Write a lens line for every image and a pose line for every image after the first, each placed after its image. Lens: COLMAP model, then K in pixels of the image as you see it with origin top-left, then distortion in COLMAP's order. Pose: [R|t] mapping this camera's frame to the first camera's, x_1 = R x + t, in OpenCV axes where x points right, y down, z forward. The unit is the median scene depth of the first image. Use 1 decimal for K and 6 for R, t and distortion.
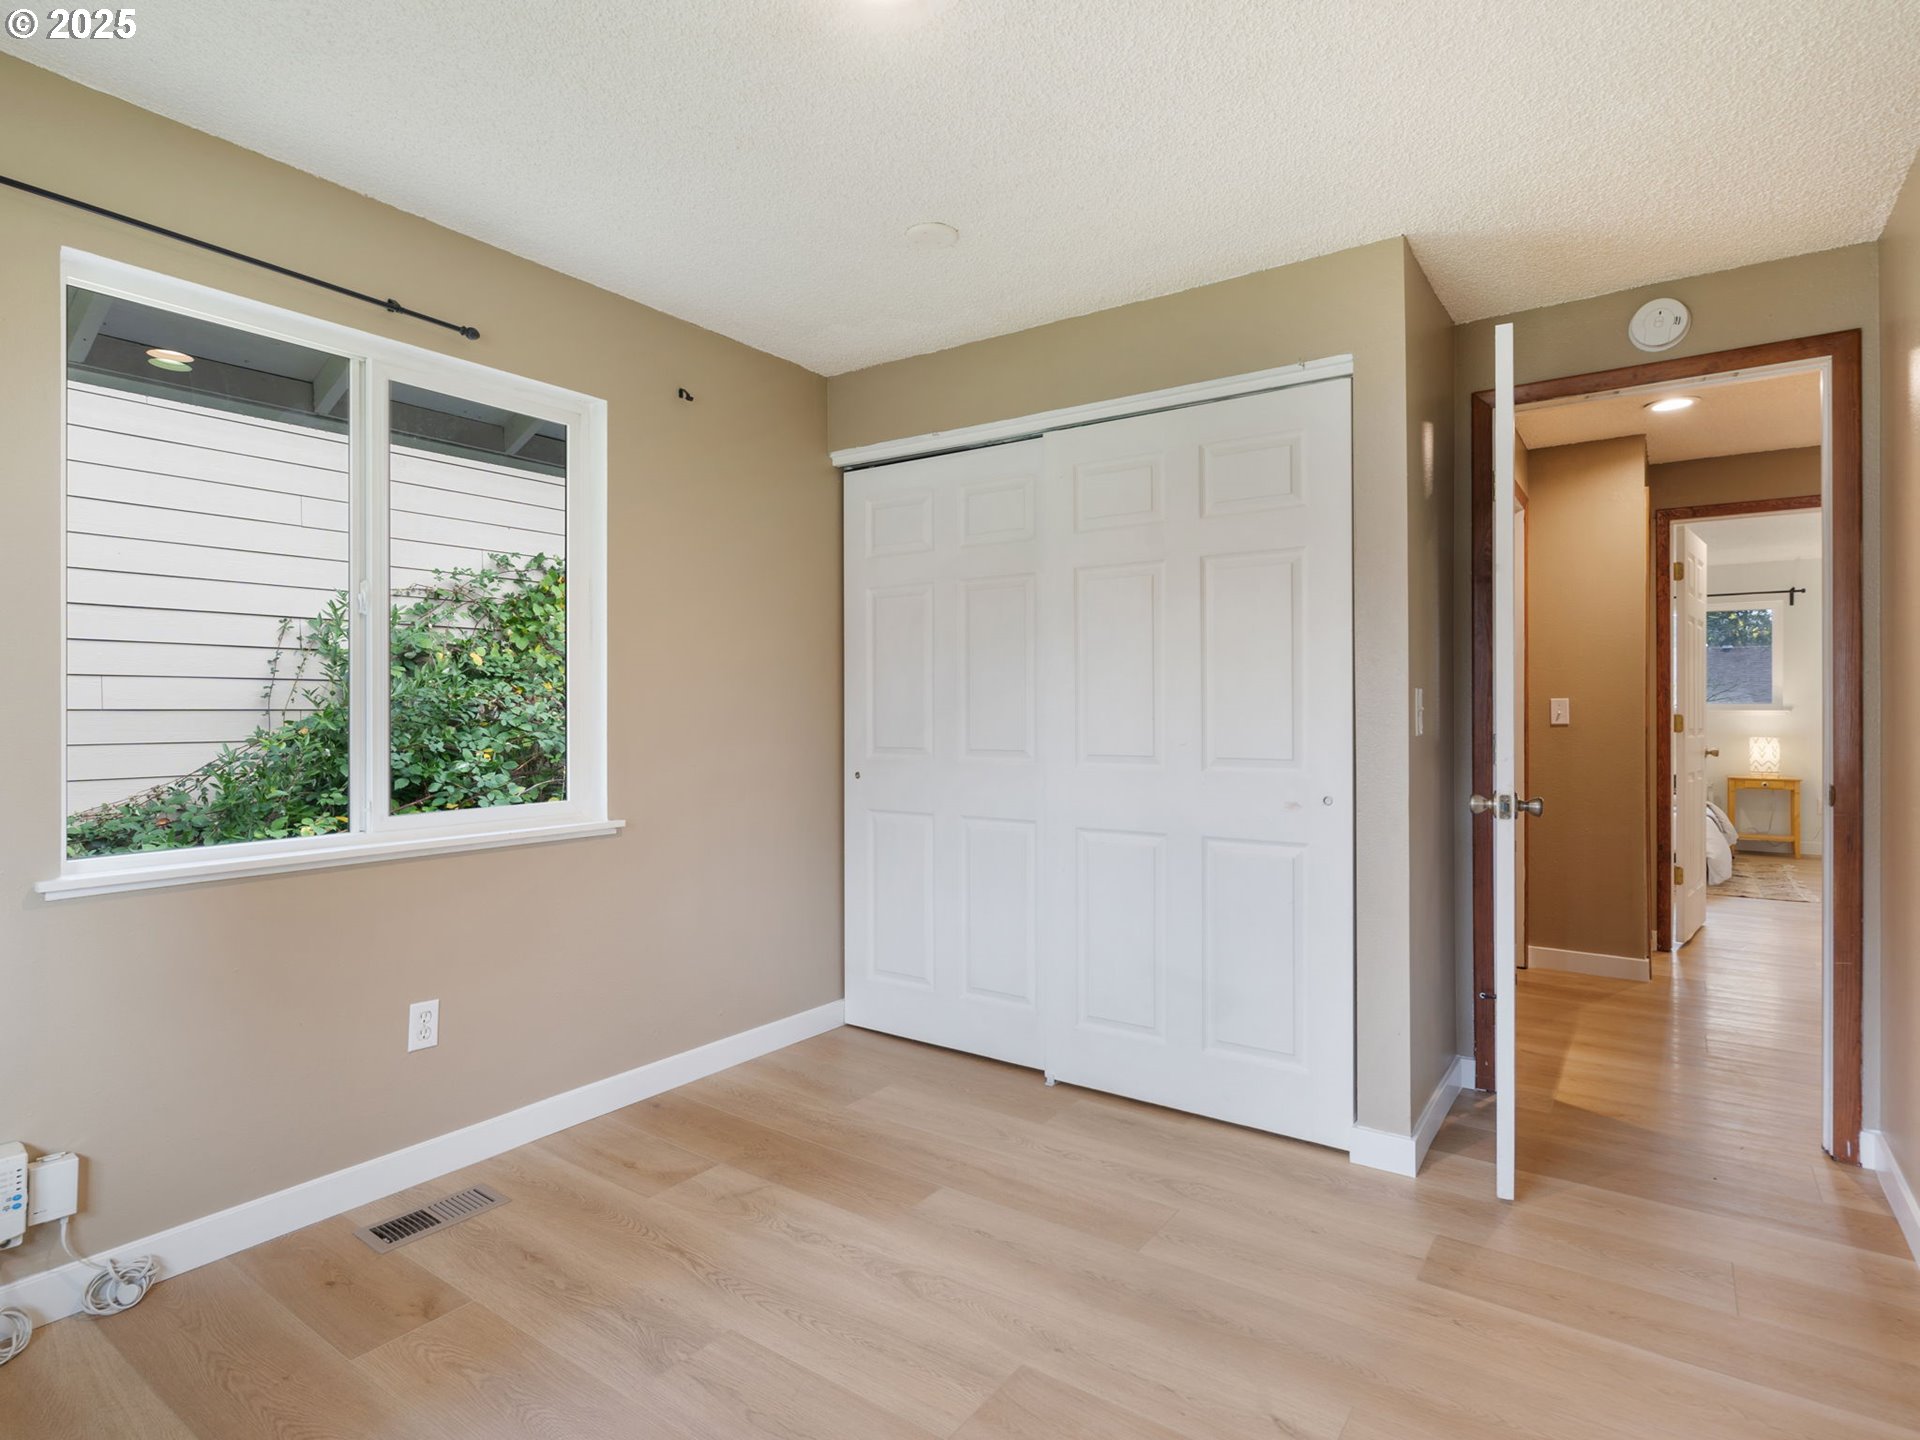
lens RADIAL K [[995.6, 0, 959.1], [0, 995.6, 705.0], [0, 0, 1]] dist [-0.001261, 0.001881]
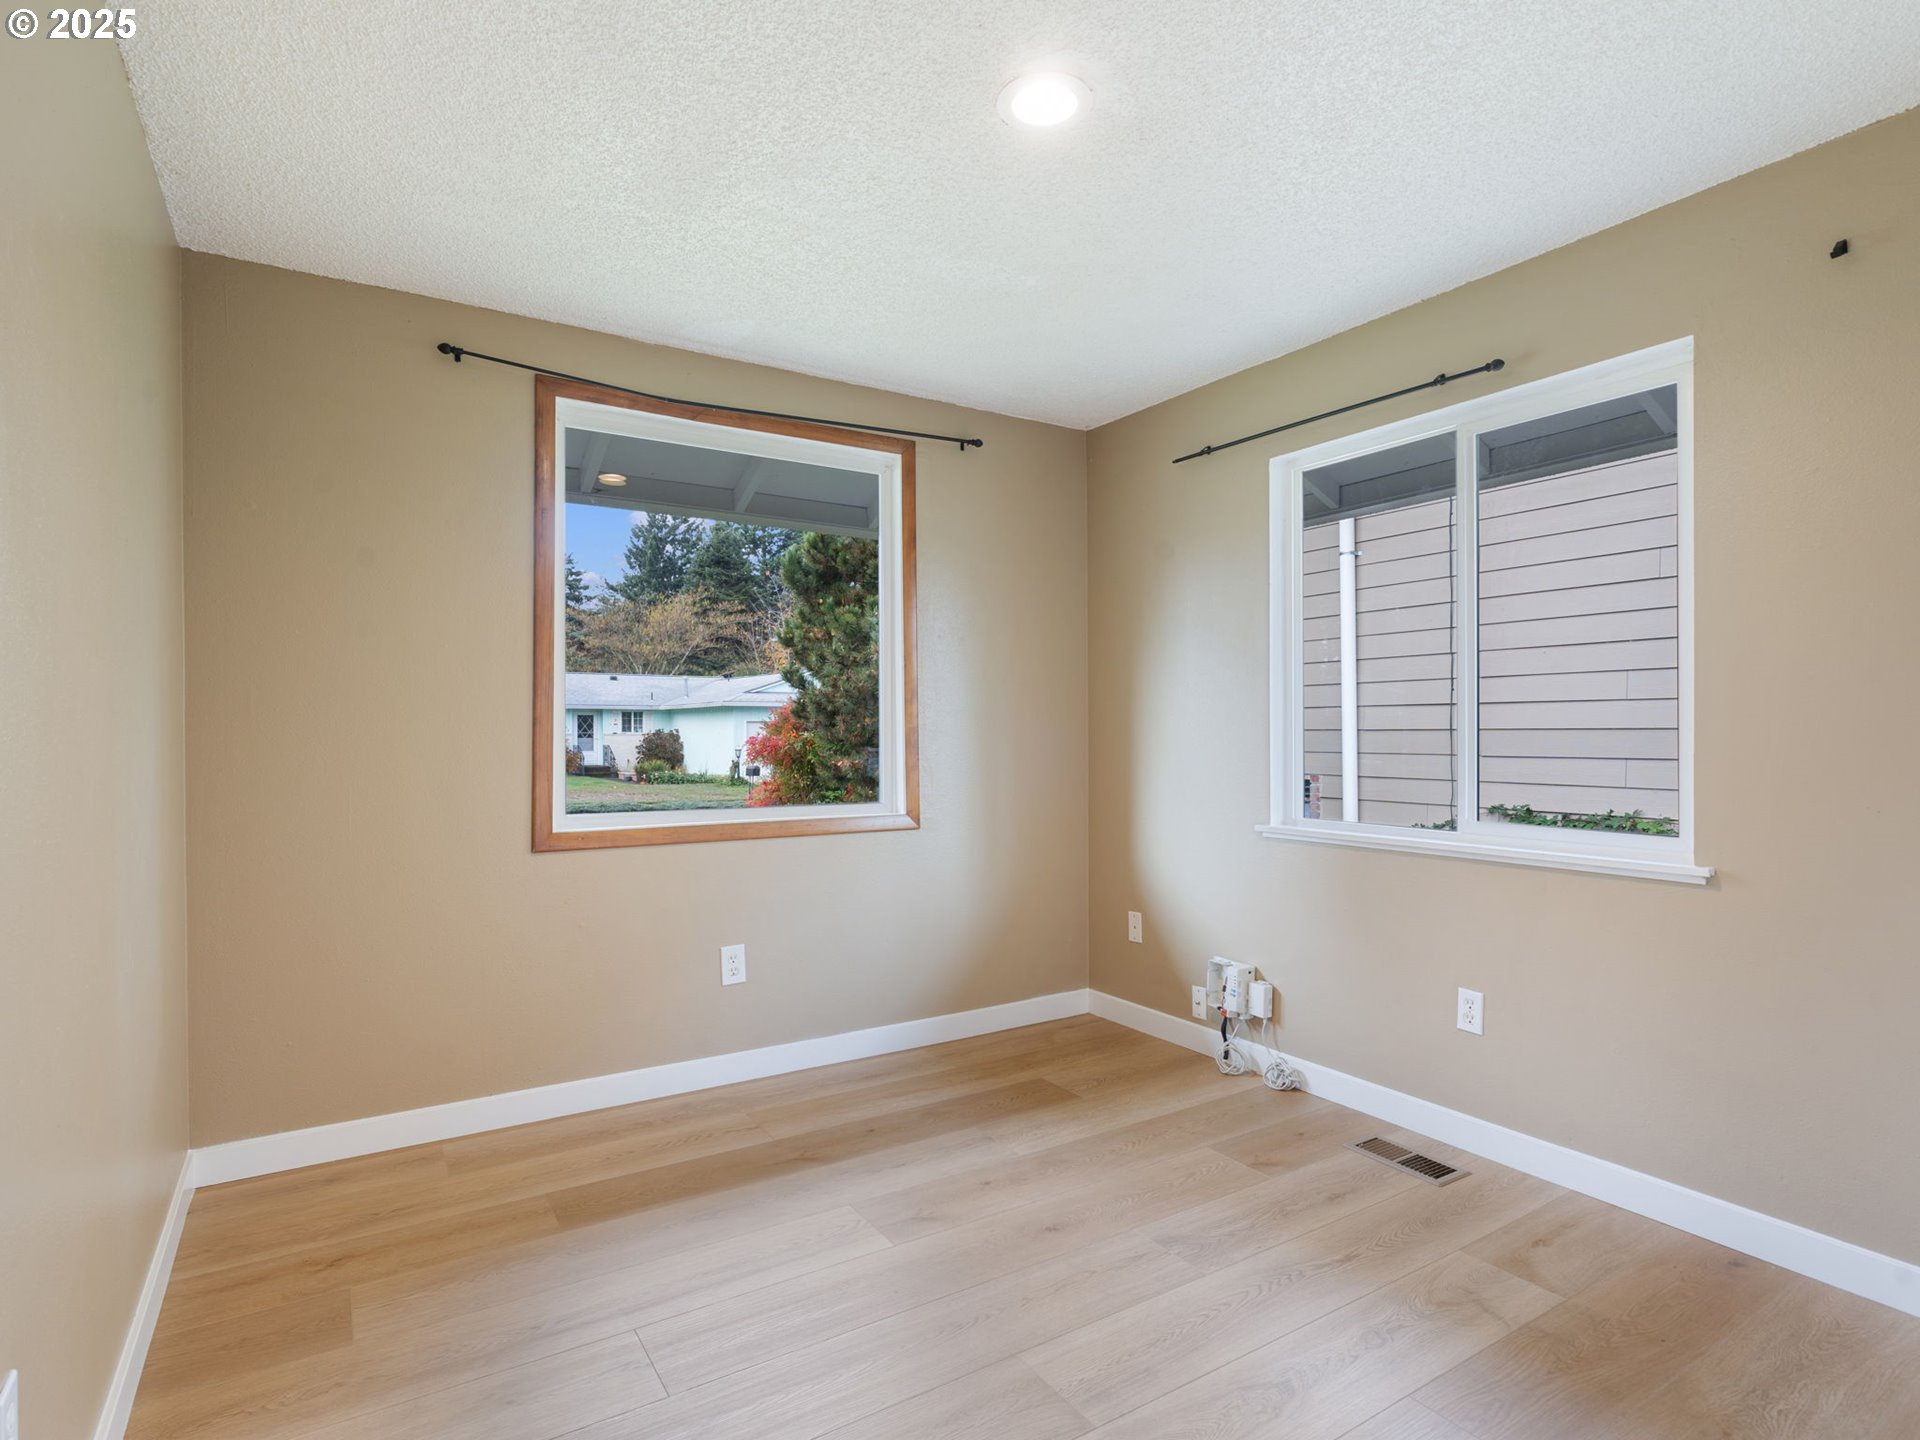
lens RADIAL K [[995.6, 0, 959.4], [0, 995.6, 732.3], [0, 0, 1]] dist [-0.001261, 0.001881]
pose [[-0.370526, 0.003705, -0.928815, 0.722168], [0.007861, 0.999969, 0.000853, 0.005242], [0.928789, -0.006986, -0.370544, 0.907868]]
